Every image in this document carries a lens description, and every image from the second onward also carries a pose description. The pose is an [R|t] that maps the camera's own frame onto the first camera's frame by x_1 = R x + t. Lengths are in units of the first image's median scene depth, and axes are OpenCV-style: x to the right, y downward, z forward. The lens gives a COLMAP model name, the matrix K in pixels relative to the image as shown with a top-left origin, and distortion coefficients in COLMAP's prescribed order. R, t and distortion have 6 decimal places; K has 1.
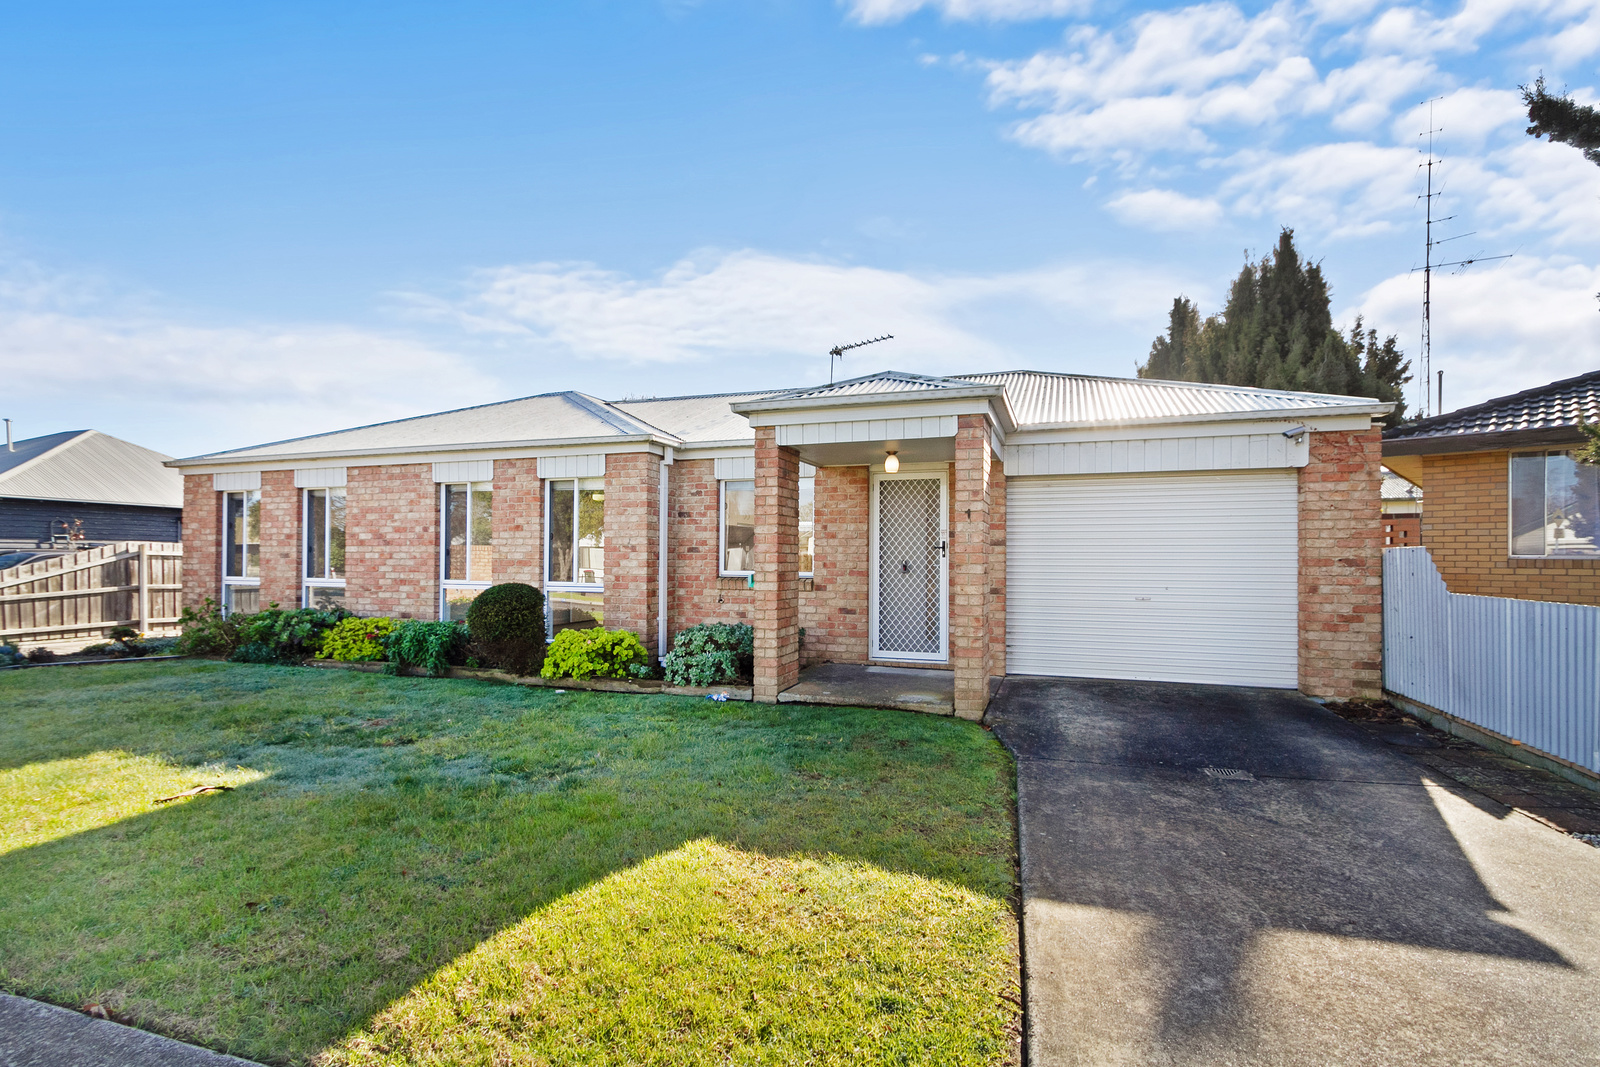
lens RADIAL K [[759.5, 0, 1121.7], [0, 759.5, 560.2], [0, 0, 1]] dist [0.000947, 0.000909]
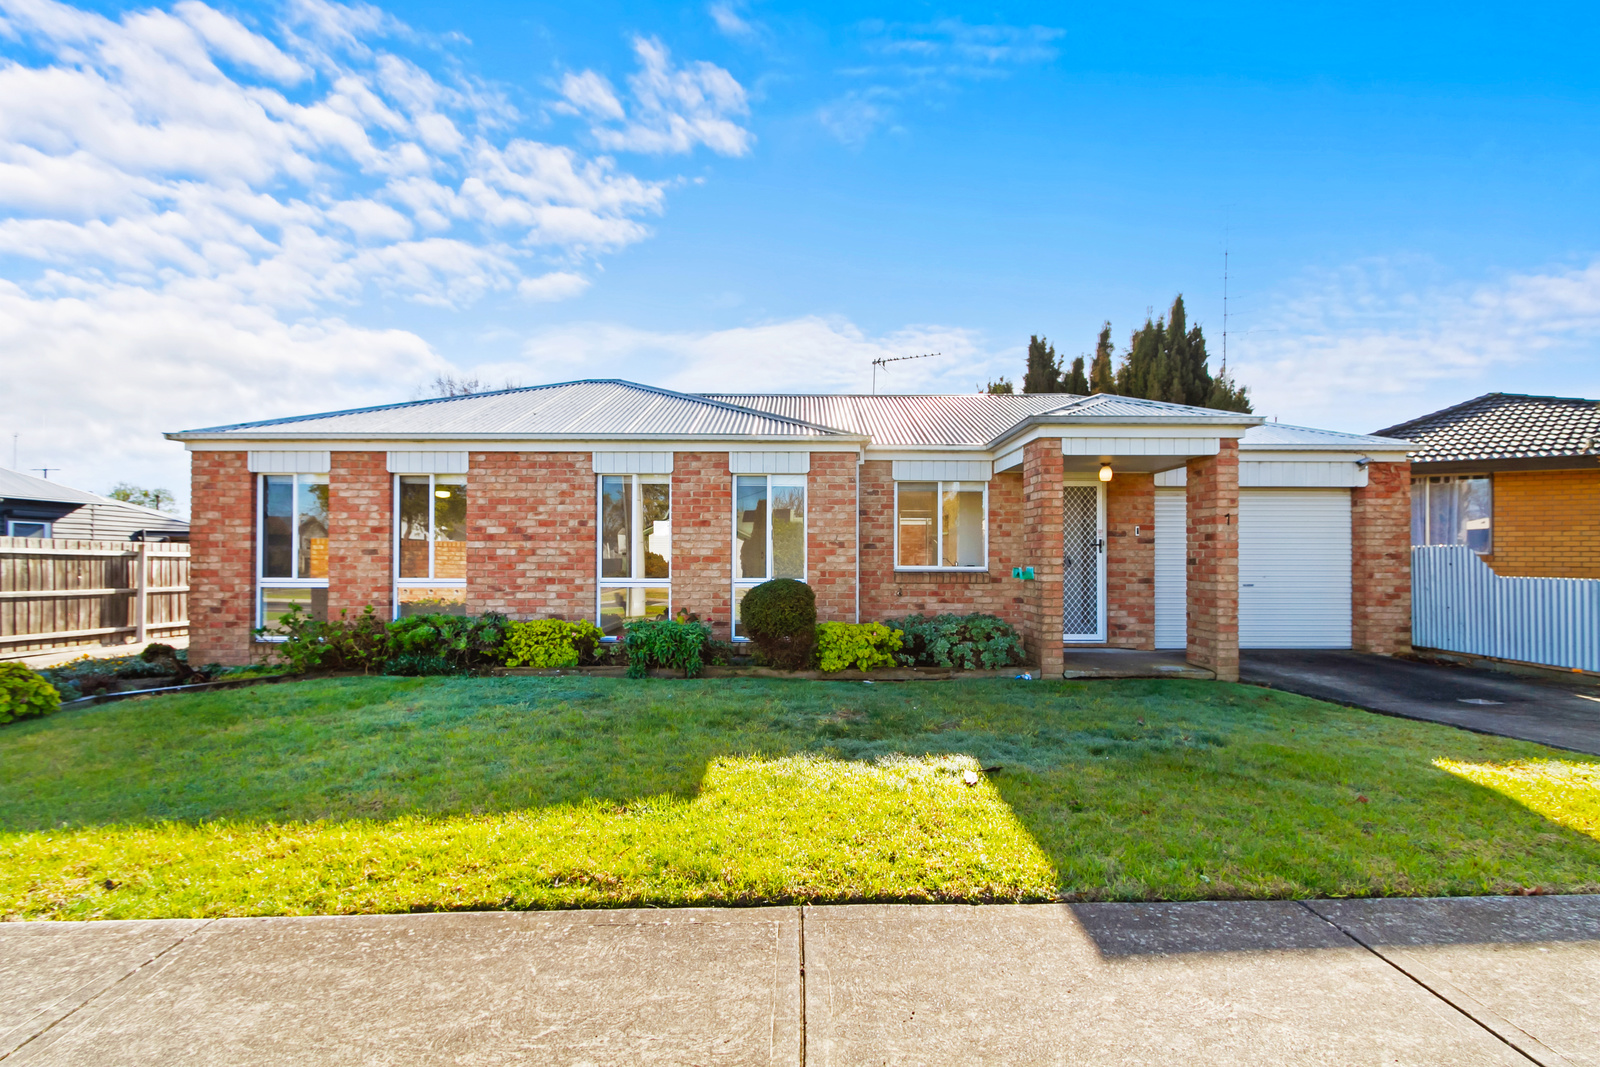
lens RADIAL K [[731.3, 0, 800.5], [0, 731.3, 559.9], [0, 0, 1]] dist [0.003943, -0.000360]
pose [[0.942562, -0.003375, 0.334013, -0.995144], [0.003743, 0.999993, -0.000459, 0.005412], [-0.334009, 0.001683, 0.942568, 0.076652]]
